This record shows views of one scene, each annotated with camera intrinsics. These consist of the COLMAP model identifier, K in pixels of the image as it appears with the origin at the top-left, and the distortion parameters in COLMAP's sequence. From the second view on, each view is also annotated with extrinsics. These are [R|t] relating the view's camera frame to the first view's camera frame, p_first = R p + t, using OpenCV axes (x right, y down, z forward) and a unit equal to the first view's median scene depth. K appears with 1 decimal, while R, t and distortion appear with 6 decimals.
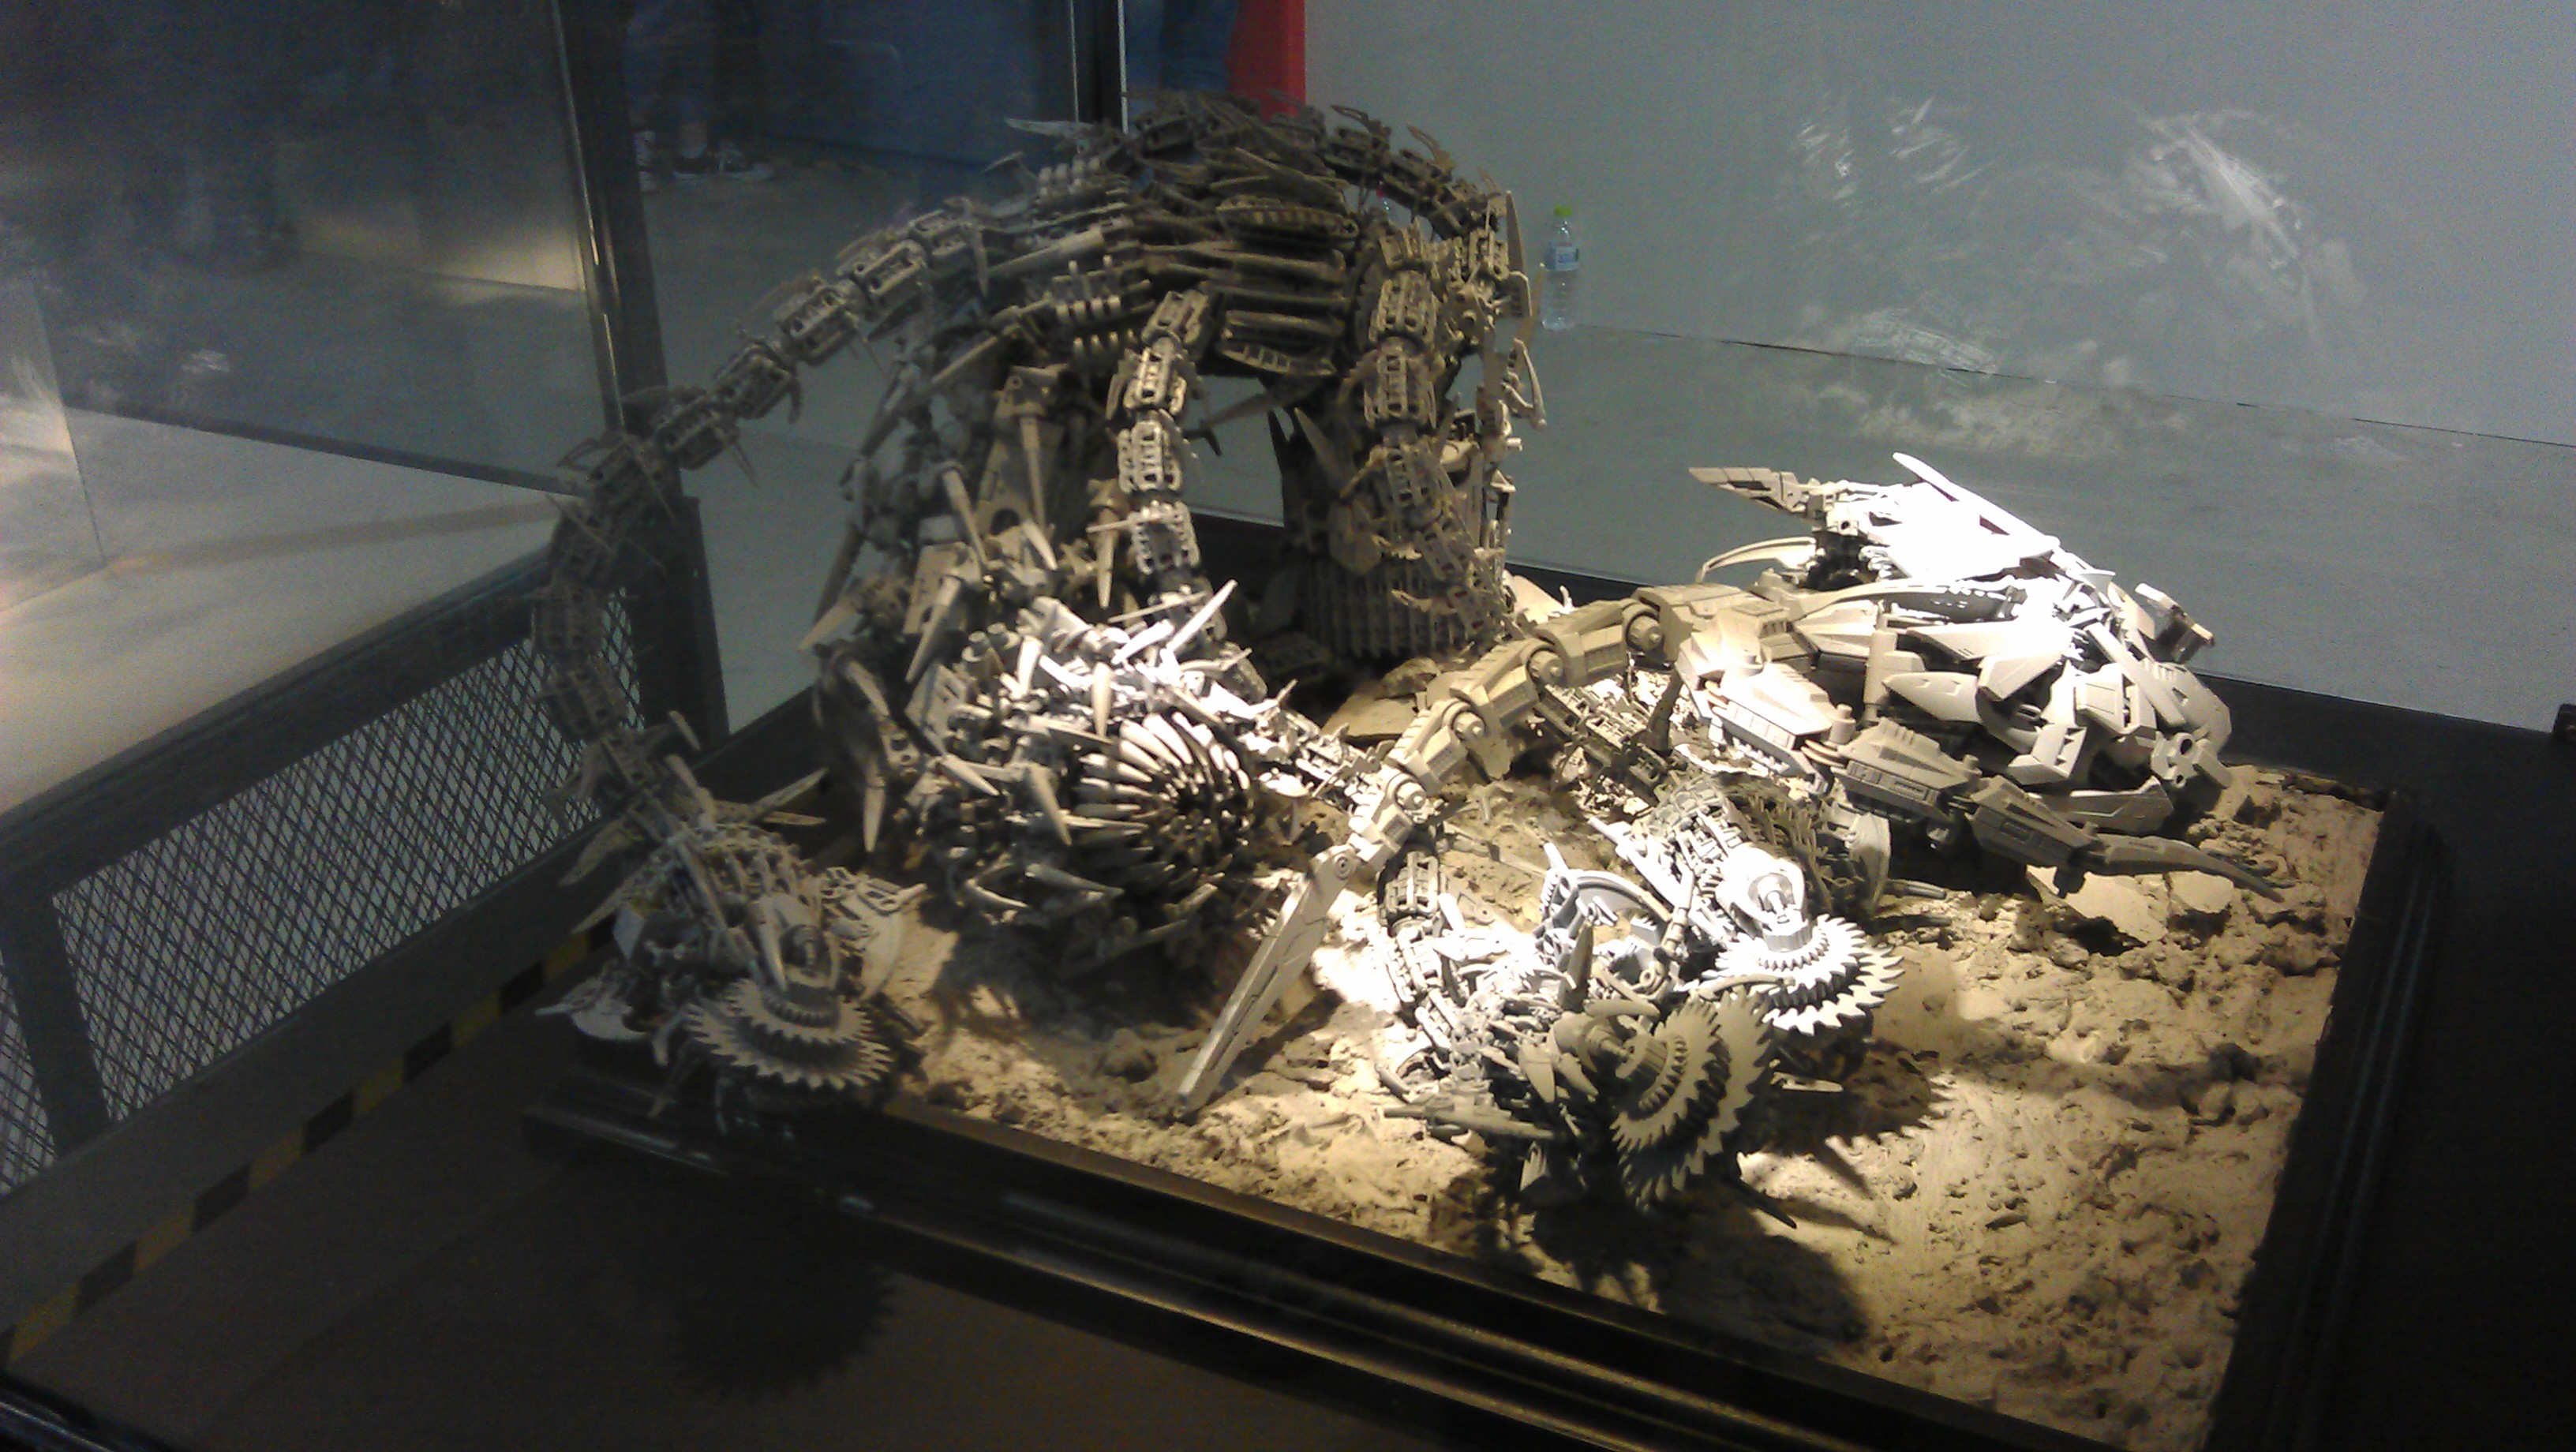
lens RADIAL K [[2531.0, 0, 1288.0], [0, 2531.0, 726.0], [0, 0, 1]] dist [0.196965, -0.490459]
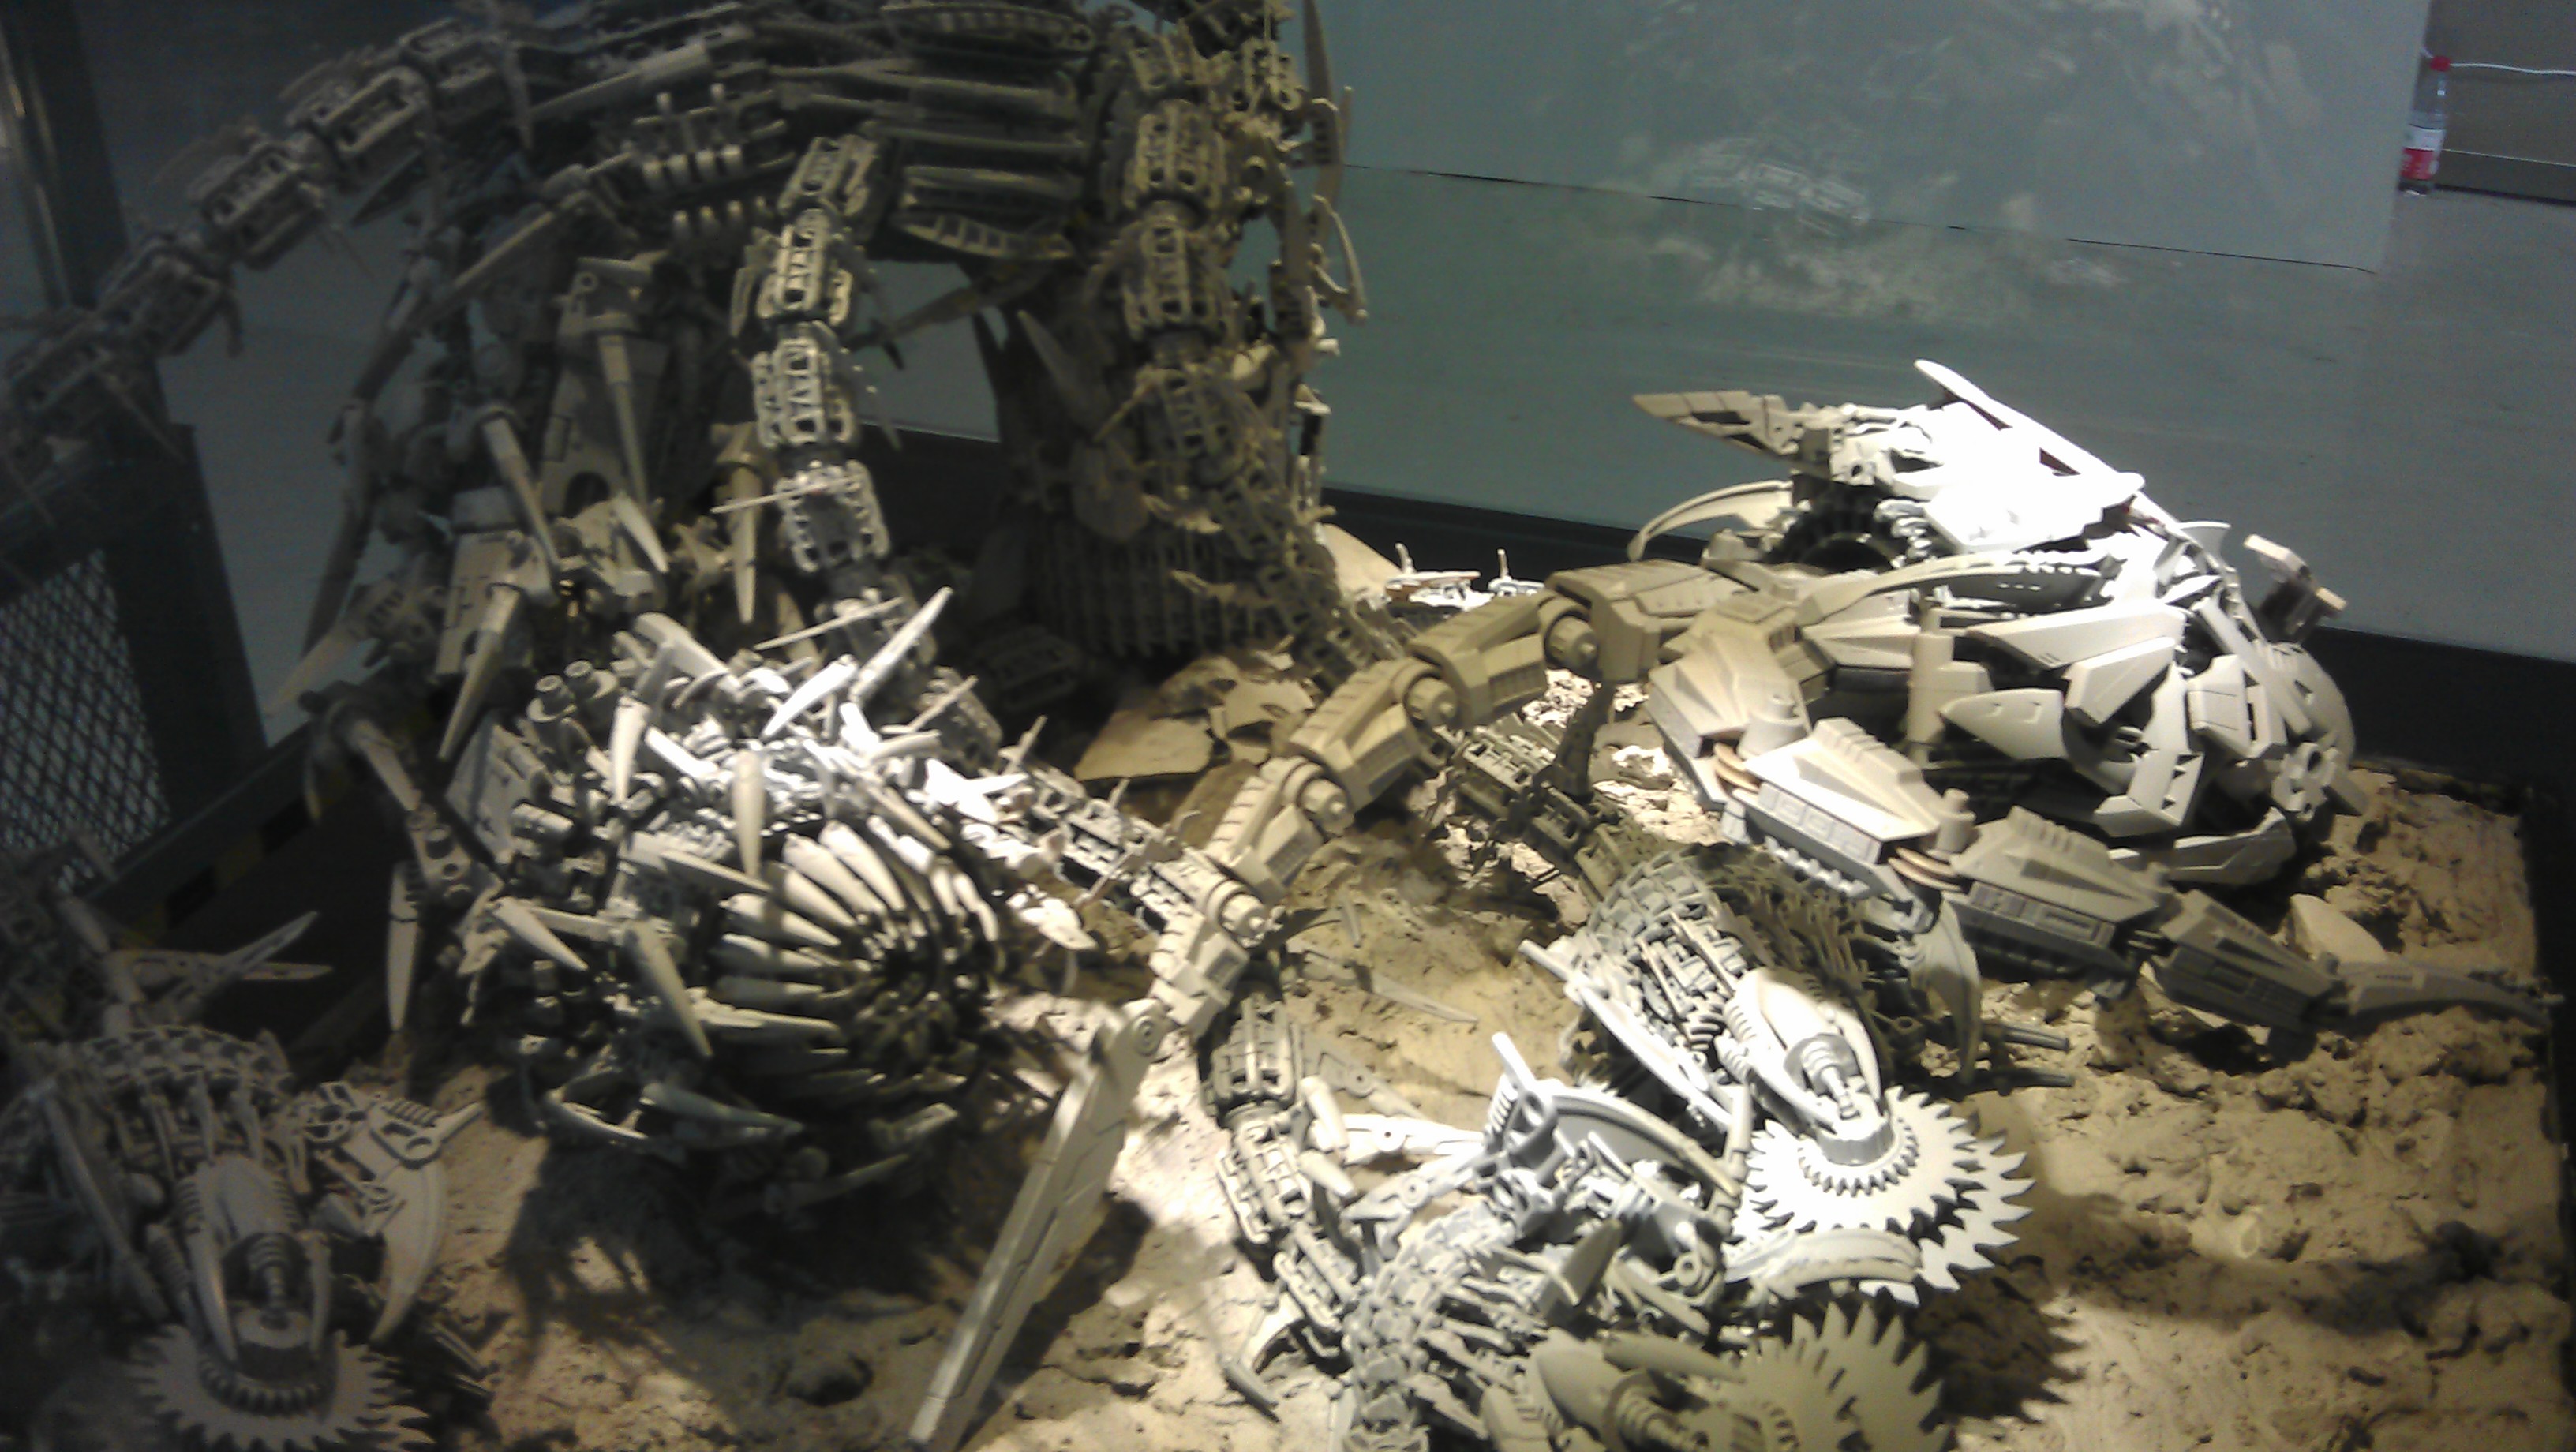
lens RADIAL K [[2395.0, 0, 1288.0], [0, 2395.0, 726.0], [0, 0, 1]] dist [0.137105, -0.353443]
pose [[0.989277, -0.055703, 0.135009, -0.020373], [0.045133, 0.995762, 0.080132, -0.068330], [-0.138901, -0.073179, 0.987599, 0.379688]]
